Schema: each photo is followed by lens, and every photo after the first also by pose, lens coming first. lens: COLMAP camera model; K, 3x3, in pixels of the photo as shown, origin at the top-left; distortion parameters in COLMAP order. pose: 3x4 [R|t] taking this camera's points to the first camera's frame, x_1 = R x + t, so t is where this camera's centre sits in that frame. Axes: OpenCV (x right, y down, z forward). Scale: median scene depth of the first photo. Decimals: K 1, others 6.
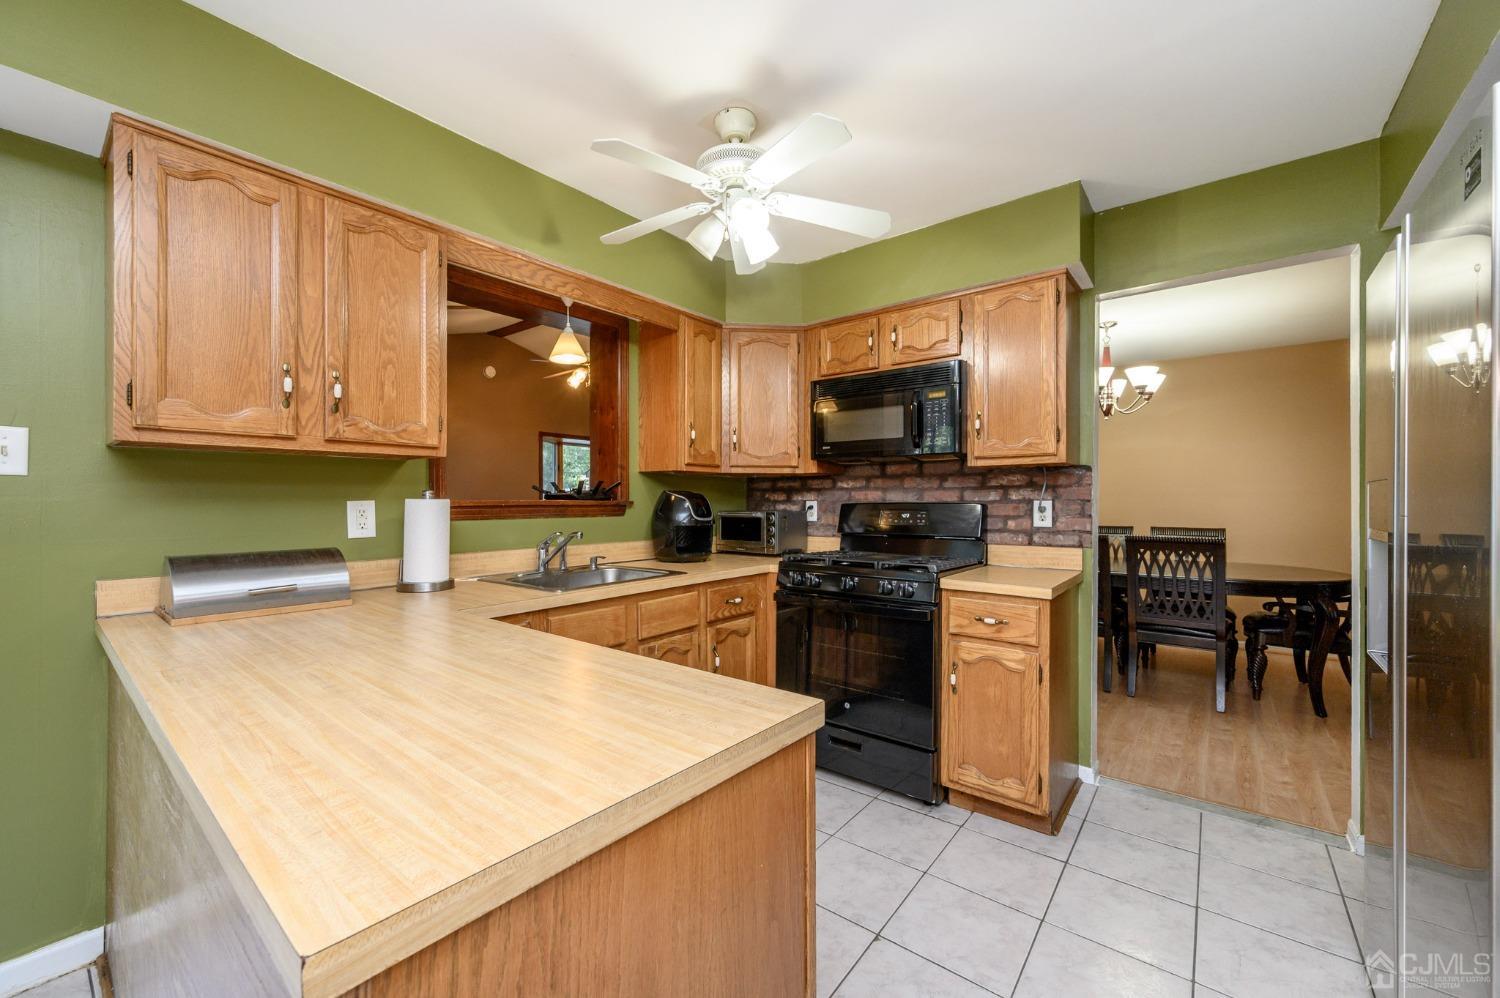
lens RADIAL K [[597.1, 0, 743.6], [0, 597.1, 498.9], [0, 0, 1]] dist [-0.000416, -0.000077]
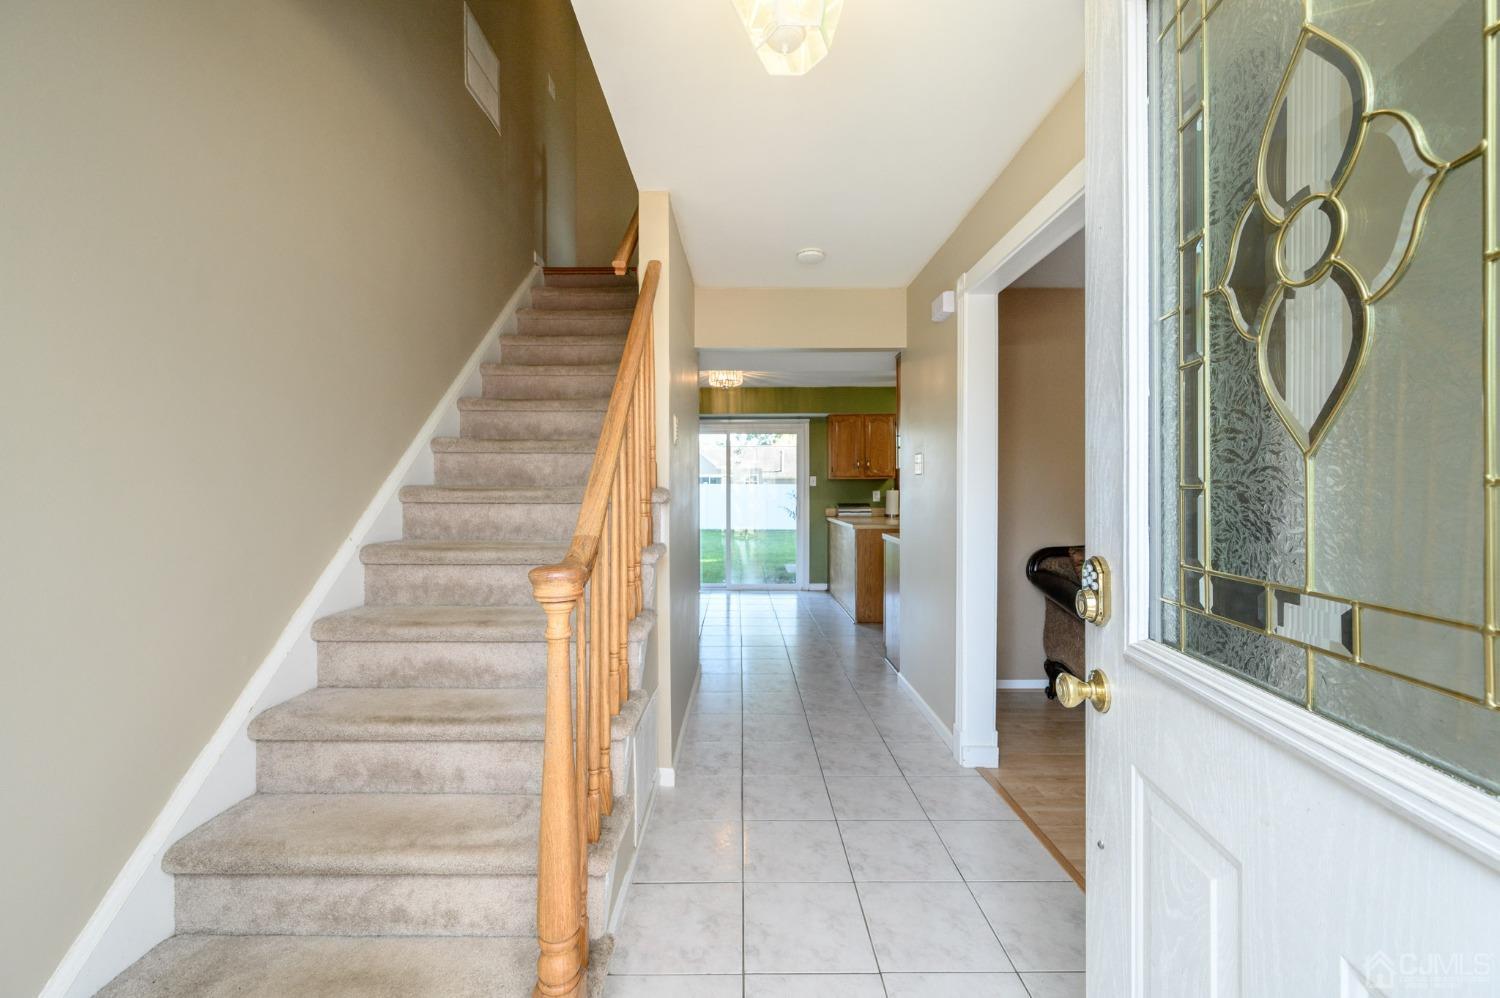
lens RADIAL K [[597.1, 0, 743.6], [0, 597.1, 498.9], [0, 0, 1]] dist [-0.000416, -0.000077]
pose [[0.625842, 0.007843, -0.779911, 1.266742], [-0.002143, 0.999963, 0.008336, 0.016825], [0.779947, -0.003545, 0.625835, -1.410875]]
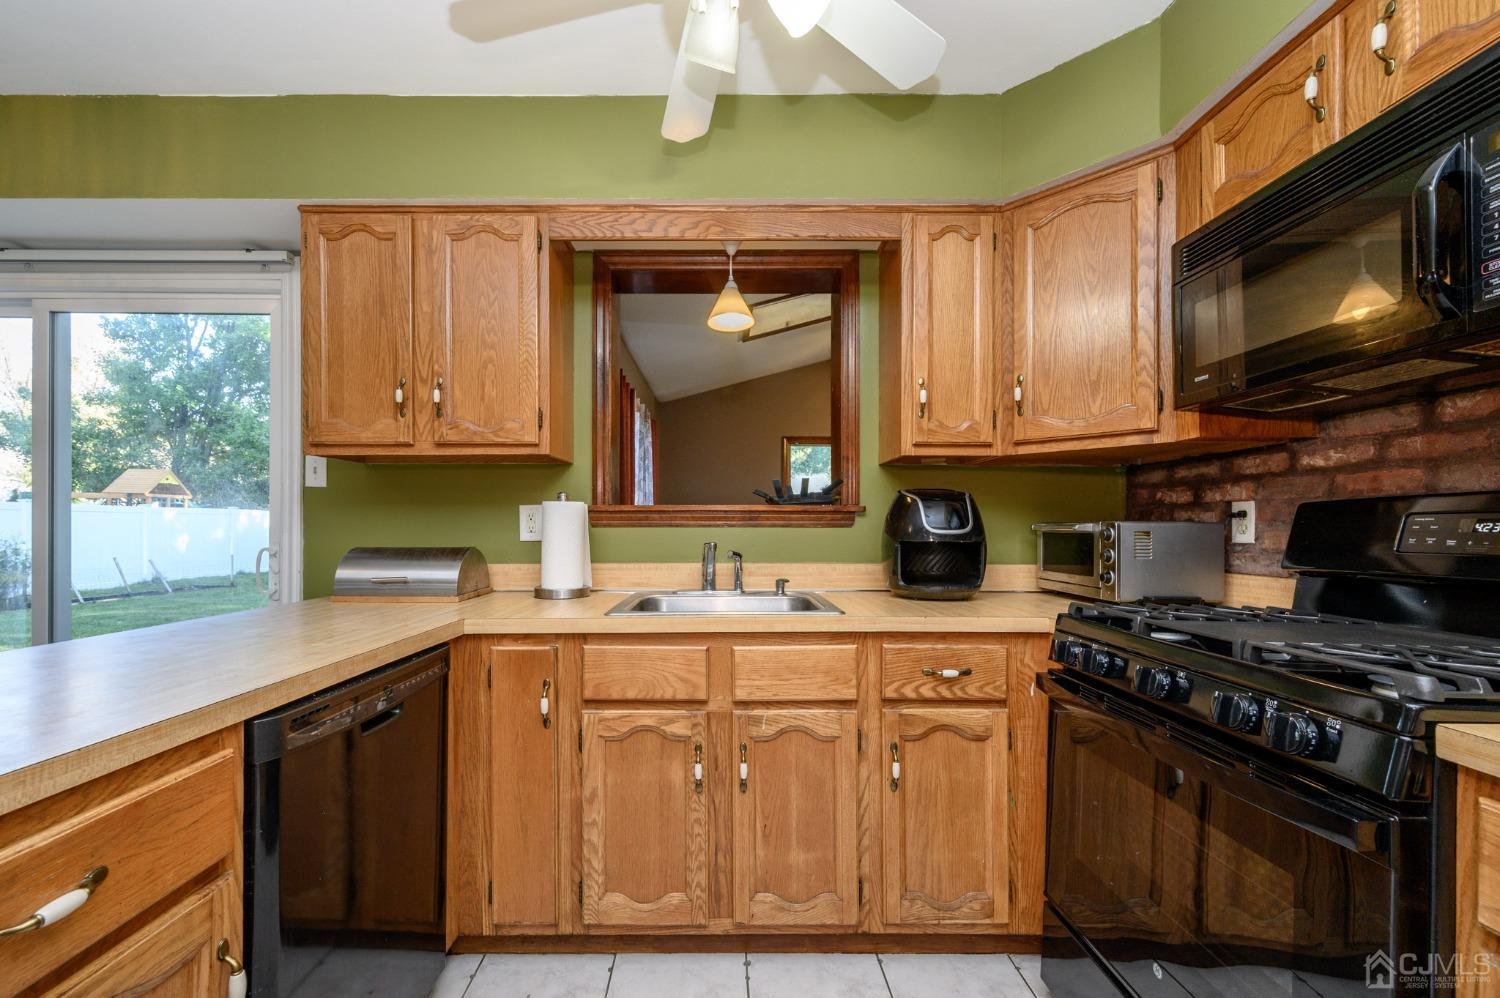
lens RADIAL K [[616.2, 0, 729.0], [0, 616.2, 526.3], [0, 0, 1]] dist [0.002259, 0.000126]
pose [[0.625738, -0.003213, -0.780026, 0.312342], [-0.000770, 0.999988, -0.004737, 0.033769], [0.780033, 0.003564, 0.625729, 0.468153]]
